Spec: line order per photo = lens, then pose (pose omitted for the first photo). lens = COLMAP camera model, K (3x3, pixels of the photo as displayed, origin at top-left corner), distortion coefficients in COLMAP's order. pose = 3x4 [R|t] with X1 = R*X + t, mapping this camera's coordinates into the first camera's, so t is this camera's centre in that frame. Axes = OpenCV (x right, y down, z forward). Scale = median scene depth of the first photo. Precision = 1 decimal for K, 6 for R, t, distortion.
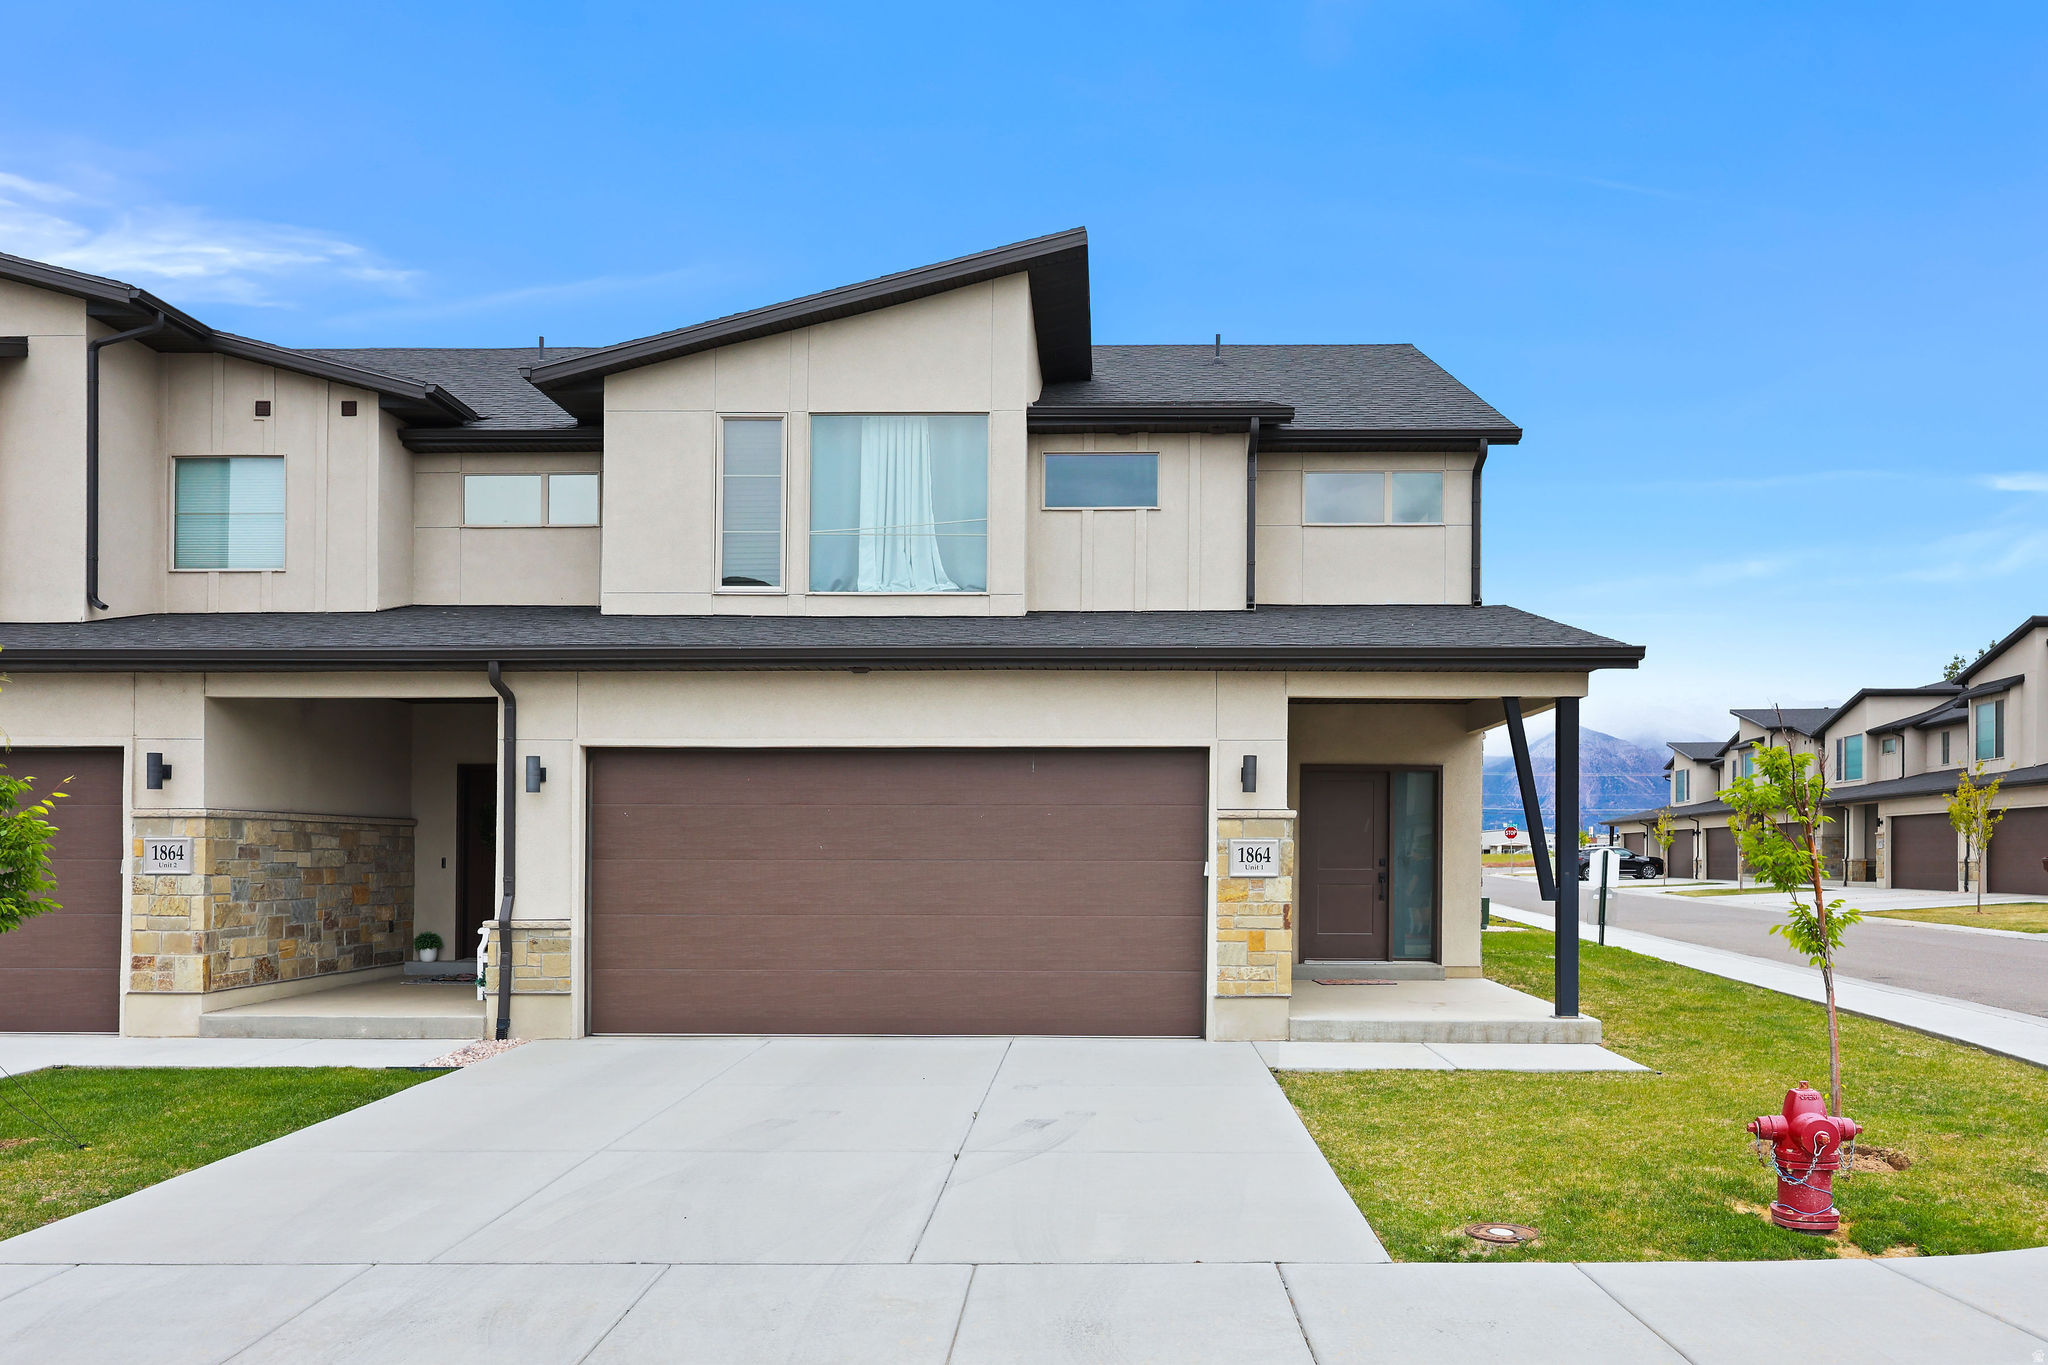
lens RADIAL K [[1480.0, 0, 1028.1], [0, 1480.0, 855.3], [0, 0, 1]] dist [0.002522, -0.001308]
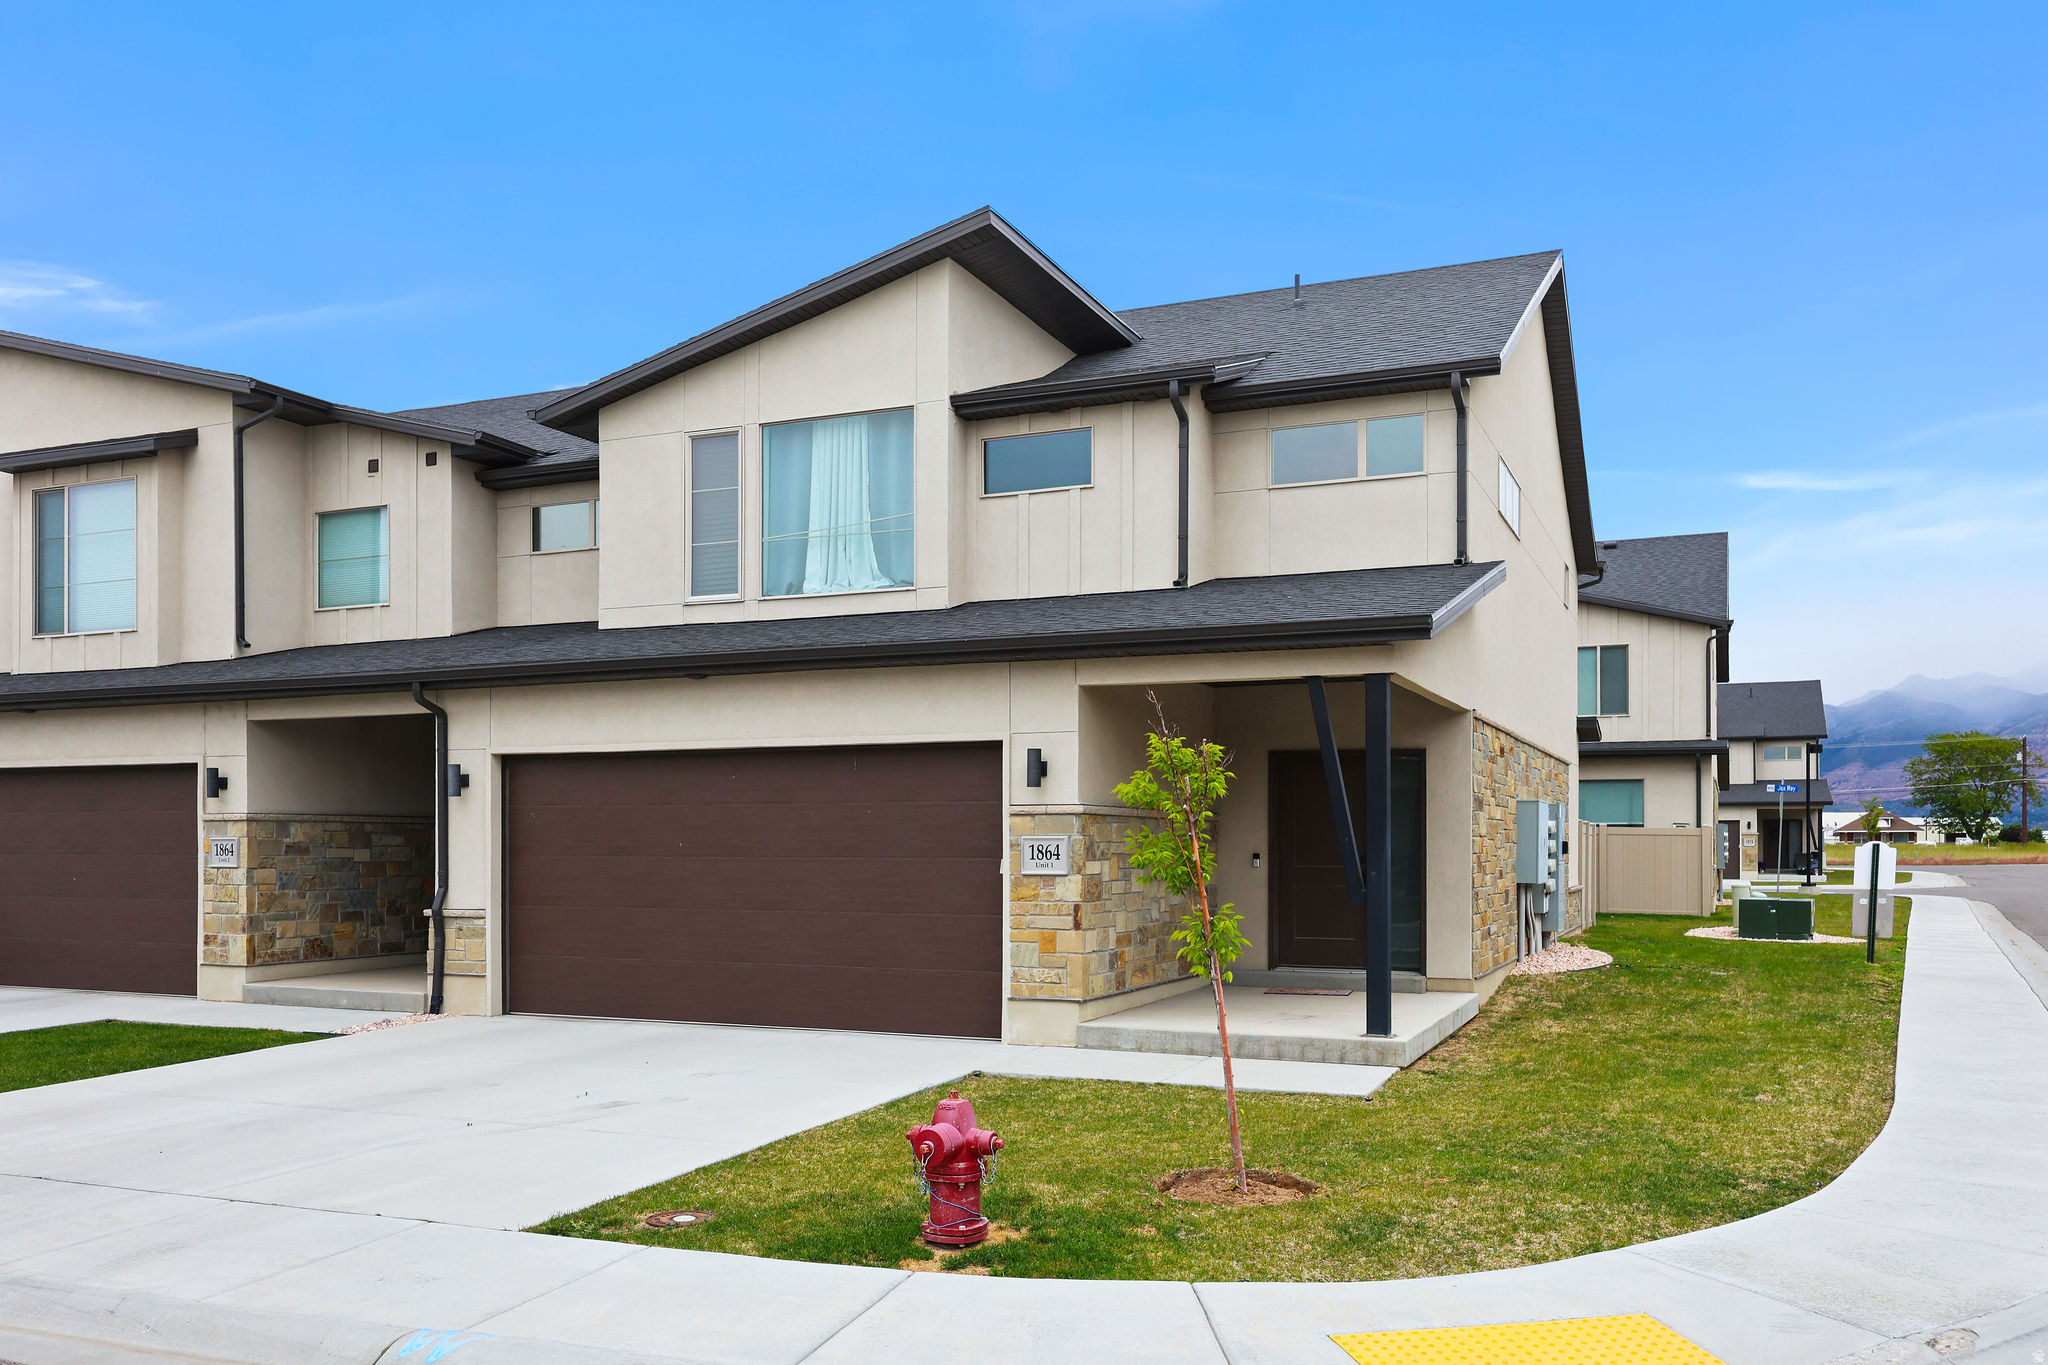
lens RADIAL K [[1635.4, 0, 1027.1], [0, 1635.4, 853.9], [0, 0, 1]] dist [0.002599, 0.003975]
pose [[0.921818, 0.000942, -0.387621, 0.467334], [0.001166, 0.999986, 0.005204, -0.003894], [0.387620, -0.005249, 0.921804, 0.015337]]
